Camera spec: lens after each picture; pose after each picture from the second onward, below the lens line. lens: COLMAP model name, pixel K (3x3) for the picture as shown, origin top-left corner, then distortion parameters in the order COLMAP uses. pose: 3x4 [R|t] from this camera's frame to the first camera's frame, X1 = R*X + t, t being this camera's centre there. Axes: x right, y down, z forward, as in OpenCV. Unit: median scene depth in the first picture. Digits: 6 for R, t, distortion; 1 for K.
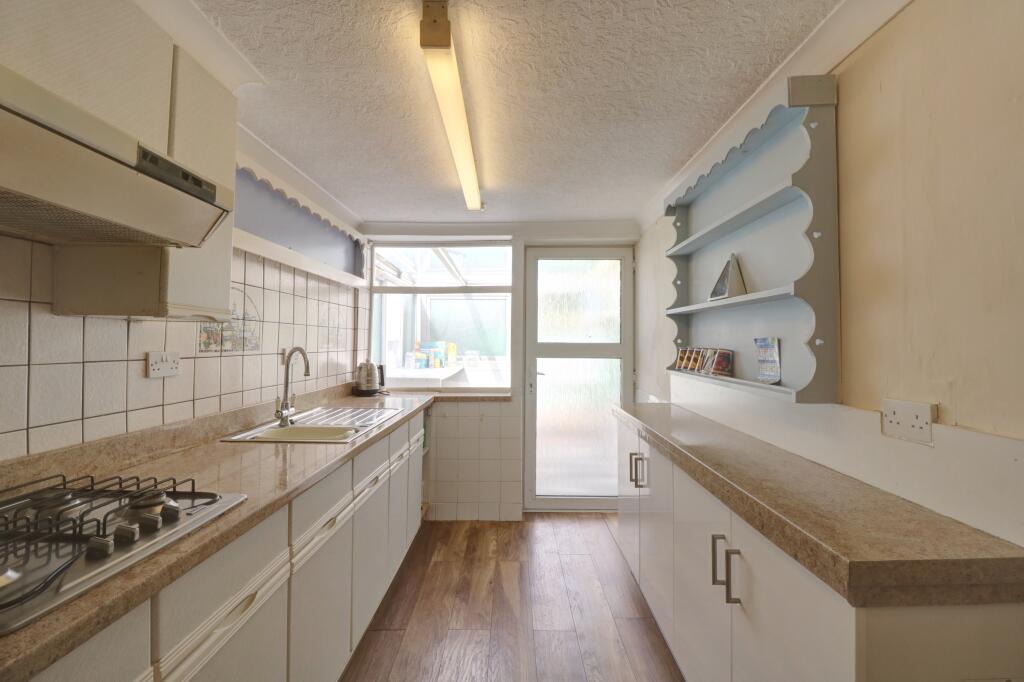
lens RADIAL K [[491.9, 0, 516.2], [0, 491.9, 346.8], [0, 0, 1]] dist [-0.000298, -0.013930]
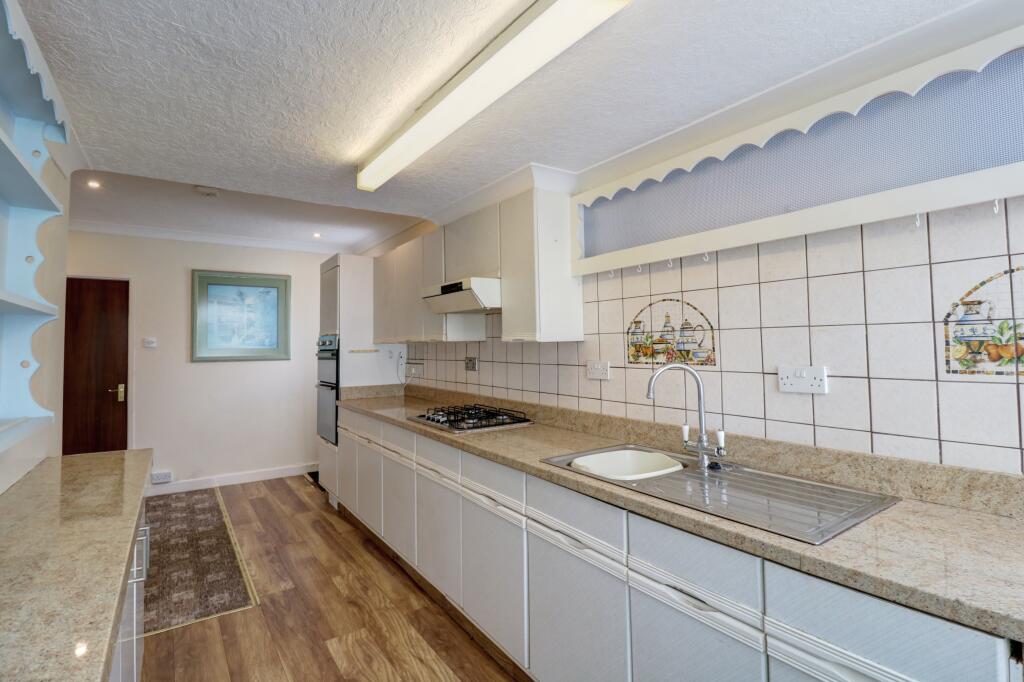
lens RADIAL K [[491.9, 0, 516.2], [0, 491.9, 346.8], [0, 0, 1]] dist [-0.000298, -0.013930]
pose [[-0.815108, -0.010296, -0.579217, 0.234151], [-0.010995, 0.999937, -0.002303, -0.021030], [0.579205, 0.004491, -0.815170, 1.663411]]
